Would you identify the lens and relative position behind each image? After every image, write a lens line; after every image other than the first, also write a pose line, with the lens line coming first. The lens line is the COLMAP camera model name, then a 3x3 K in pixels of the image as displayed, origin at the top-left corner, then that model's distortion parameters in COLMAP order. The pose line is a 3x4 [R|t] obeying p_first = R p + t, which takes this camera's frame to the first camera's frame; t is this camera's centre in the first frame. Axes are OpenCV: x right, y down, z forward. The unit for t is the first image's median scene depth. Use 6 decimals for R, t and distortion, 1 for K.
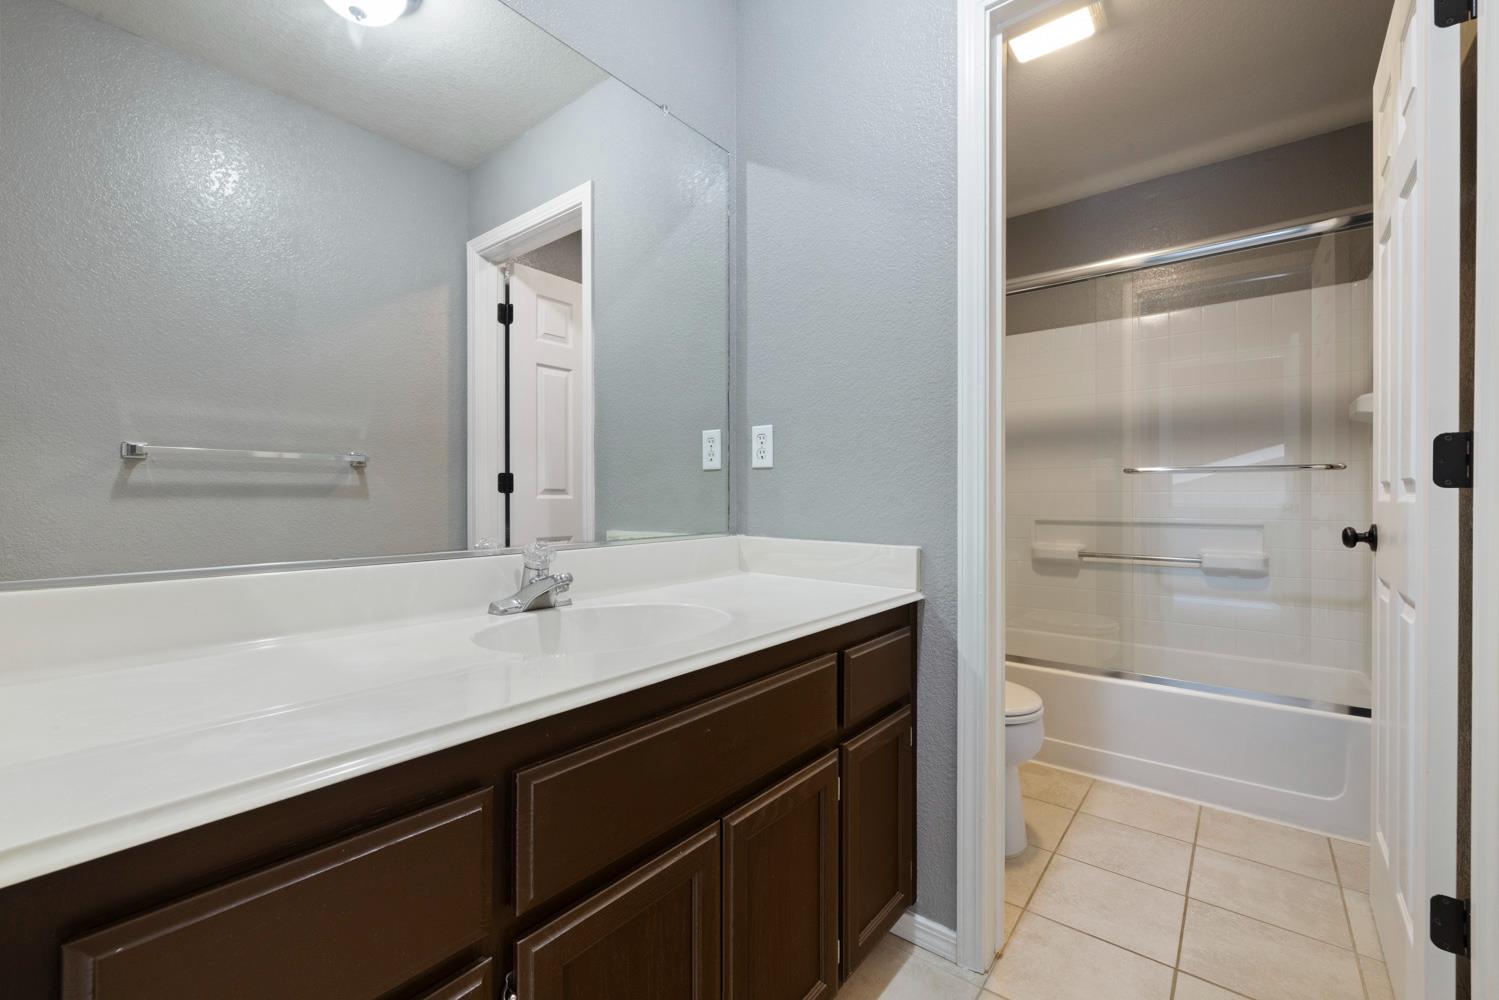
lens RADIAL K [[625.8, 0, 741.7], [0, 625.8, 495.1], [0, 0, 1]] dist [0.006914, -0.001687]
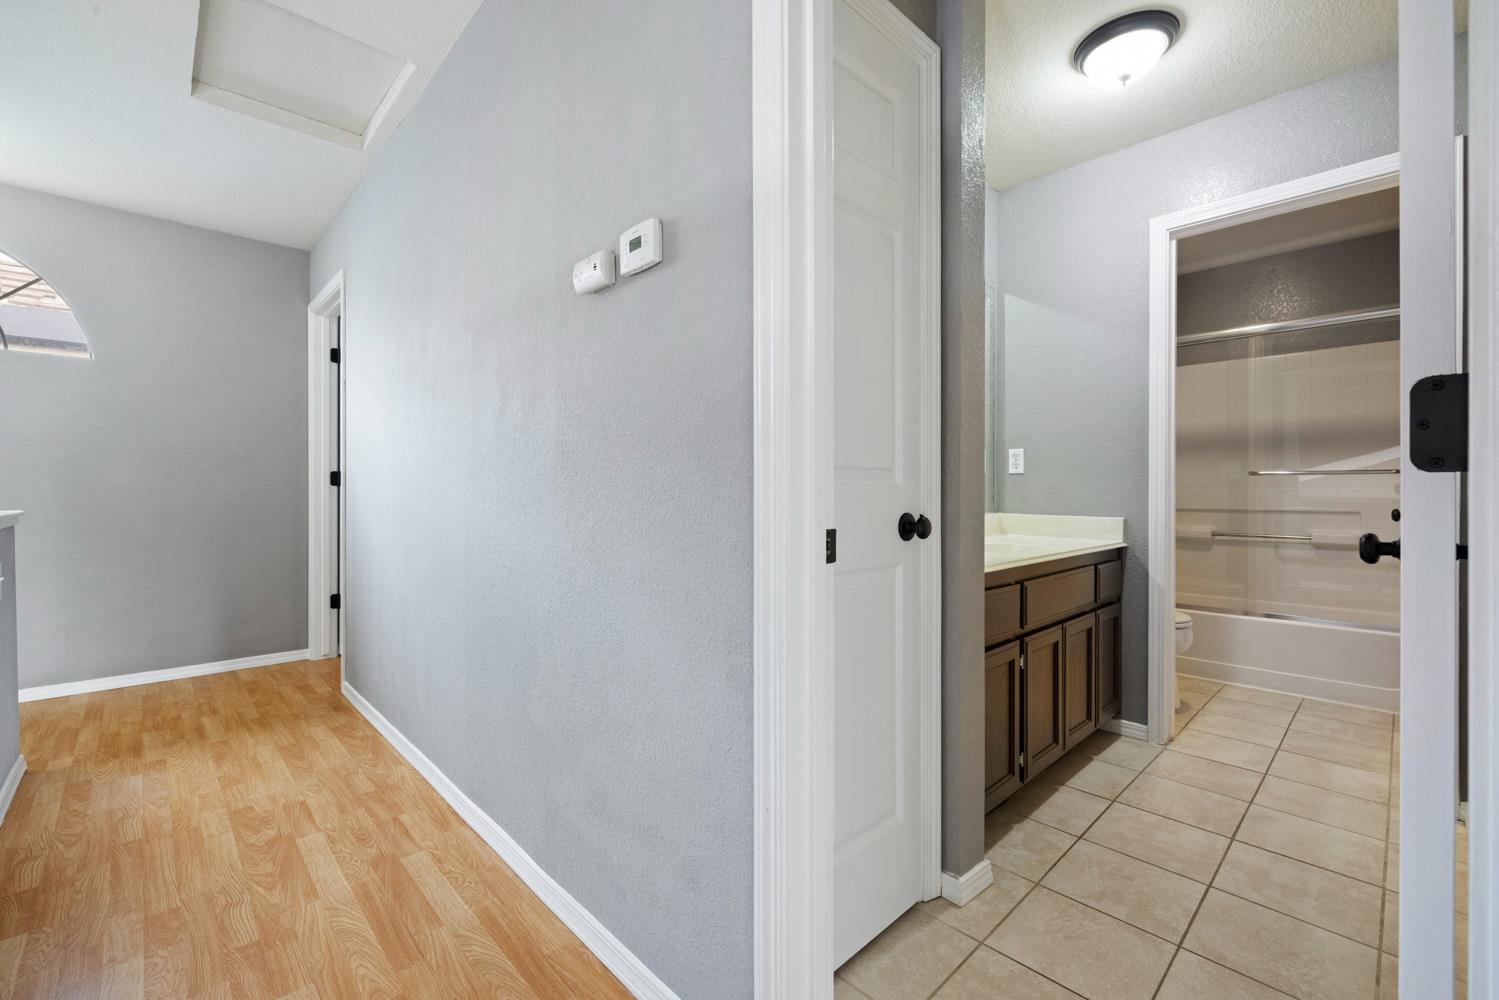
lens RADIAL K [[625.8, 0, 747.9], [0, 625.8, 494.2], [0, 0, 1]] dist [0.006914, -0.001687]
pose [[0.991744, 0.000651, -0.128236, -0.469214], [-0.000067, 0.999990, 0.004557, 0.004556], [0.128237, -0.004510, 0.991733, -0.783502]]
